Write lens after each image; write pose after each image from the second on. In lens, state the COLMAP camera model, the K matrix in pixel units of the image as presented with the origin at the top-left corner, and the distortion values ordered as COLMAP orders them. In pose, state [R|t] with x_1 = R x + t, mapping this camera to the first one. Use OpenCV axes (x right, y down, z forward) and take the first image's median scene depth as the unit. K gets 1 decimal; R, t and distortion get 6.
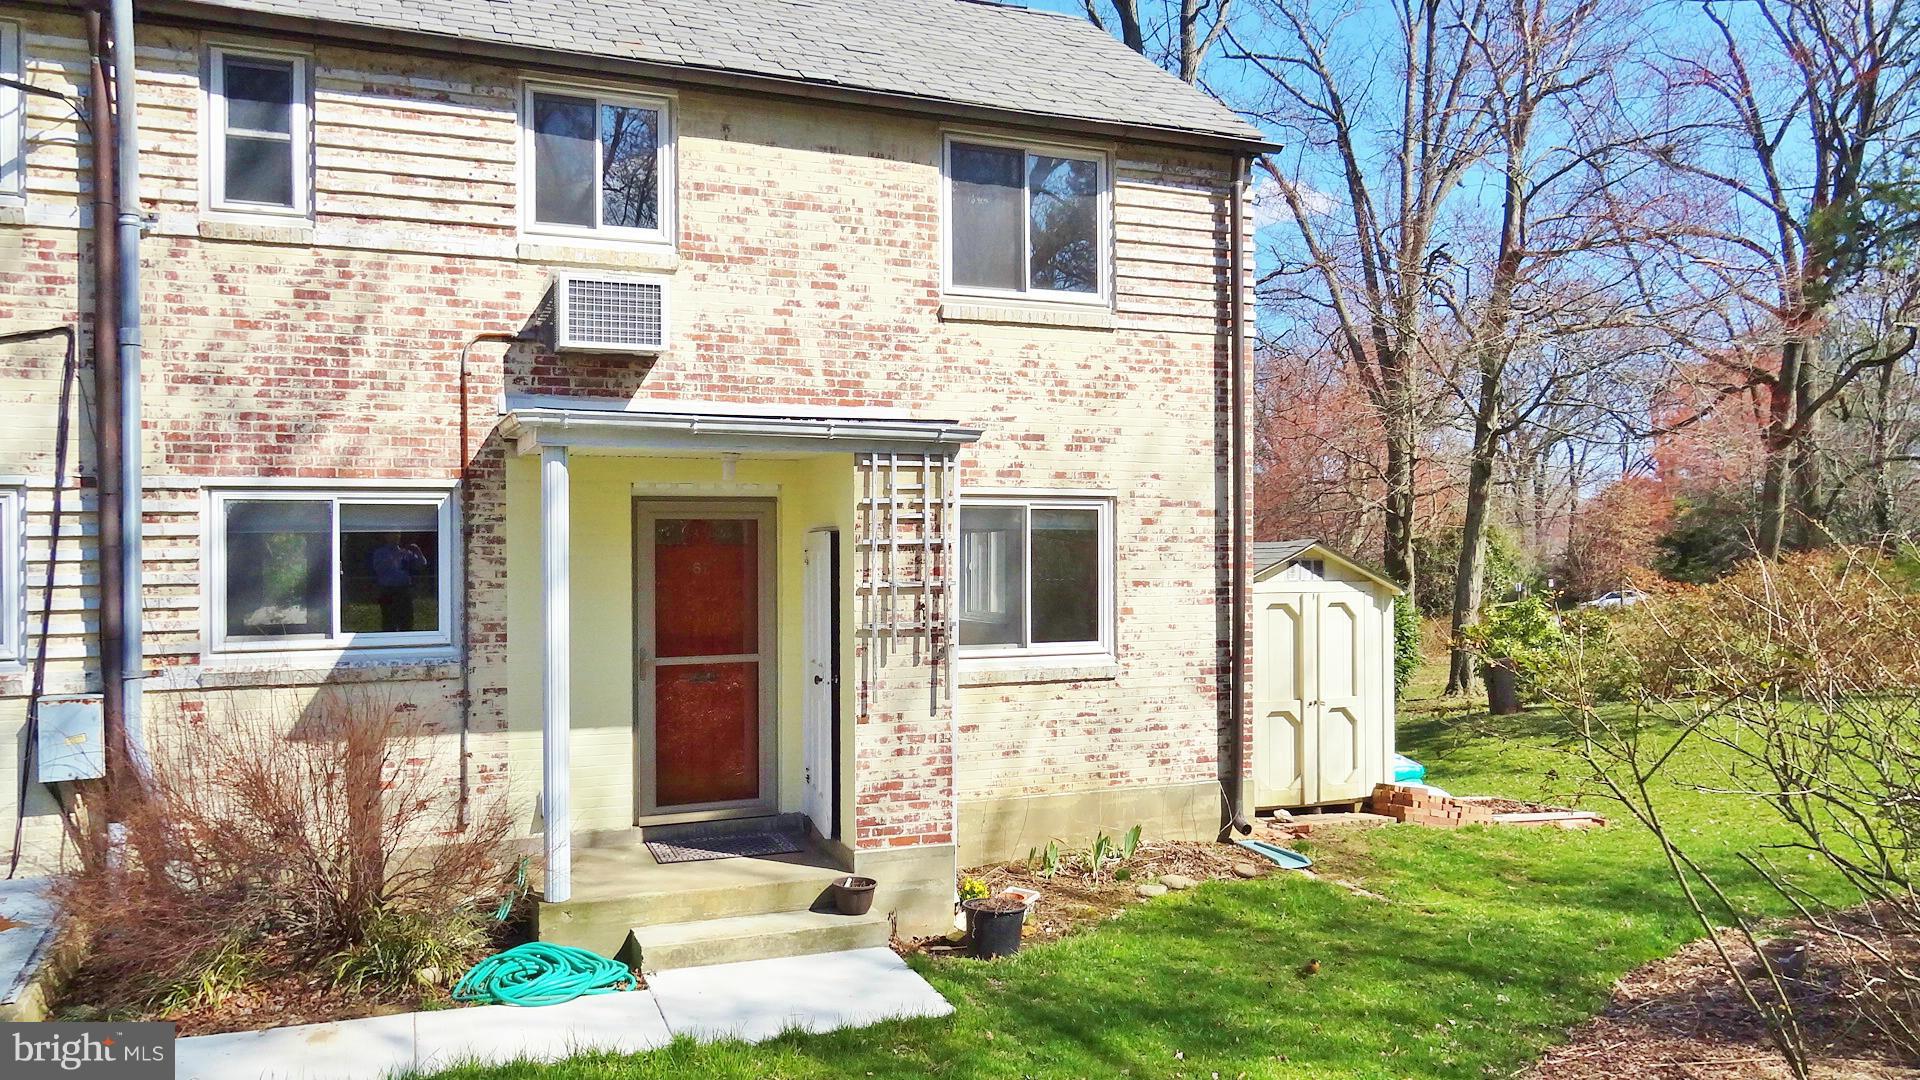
lens RADIAL K [[1299.1, 0, 966.5], [0, 1299.1, 542.7], [0, 0, 1]] dist [-0.008417, 0.004347]
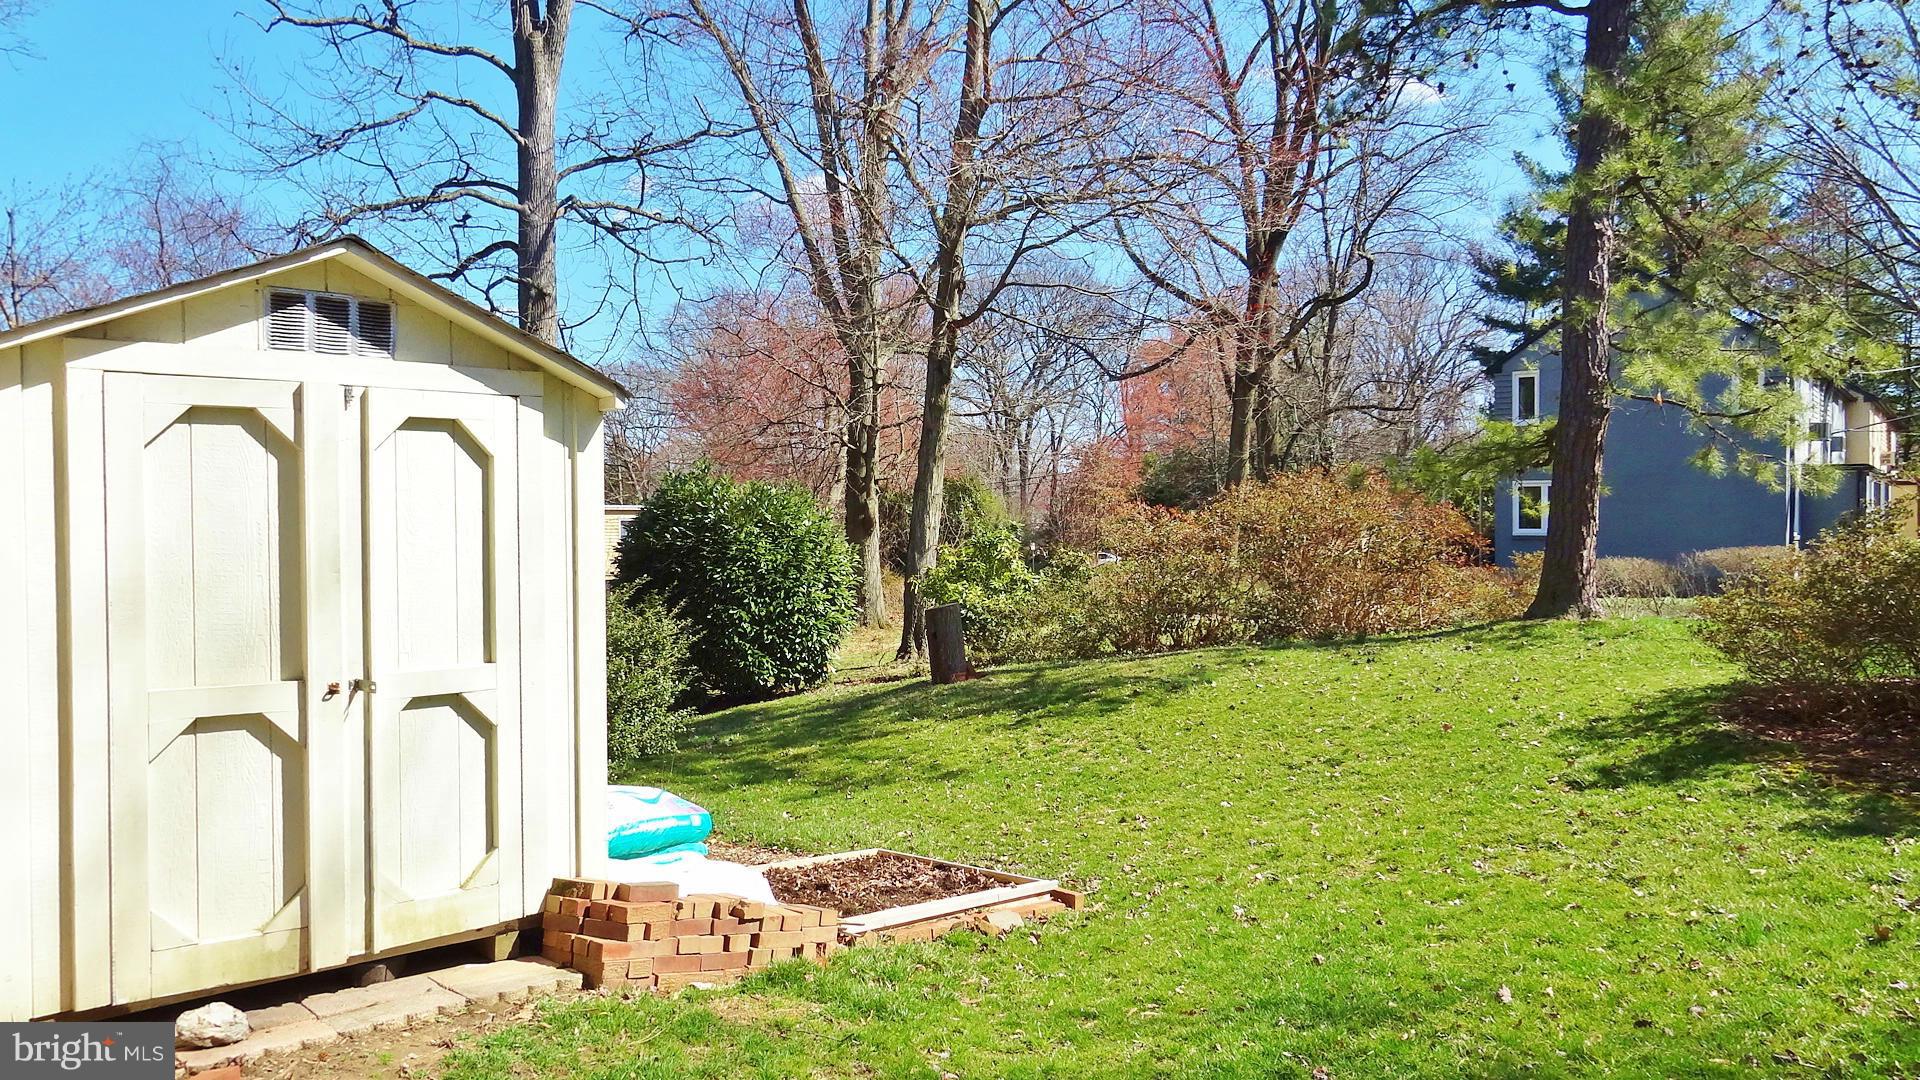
lens RADIAL K [[1299.1, 0, 955.5], [0, 1299.1, 538.5], [0, 0, 1]] dist [-0.008417, 0.004347]
pose [[0.935914, -0.007104, 0.352158, 0.128127], [0.002104, 0.999891, 0.014581, 0.032924], [-0.352223, -0.012905, 0.935827, 0.256904]]
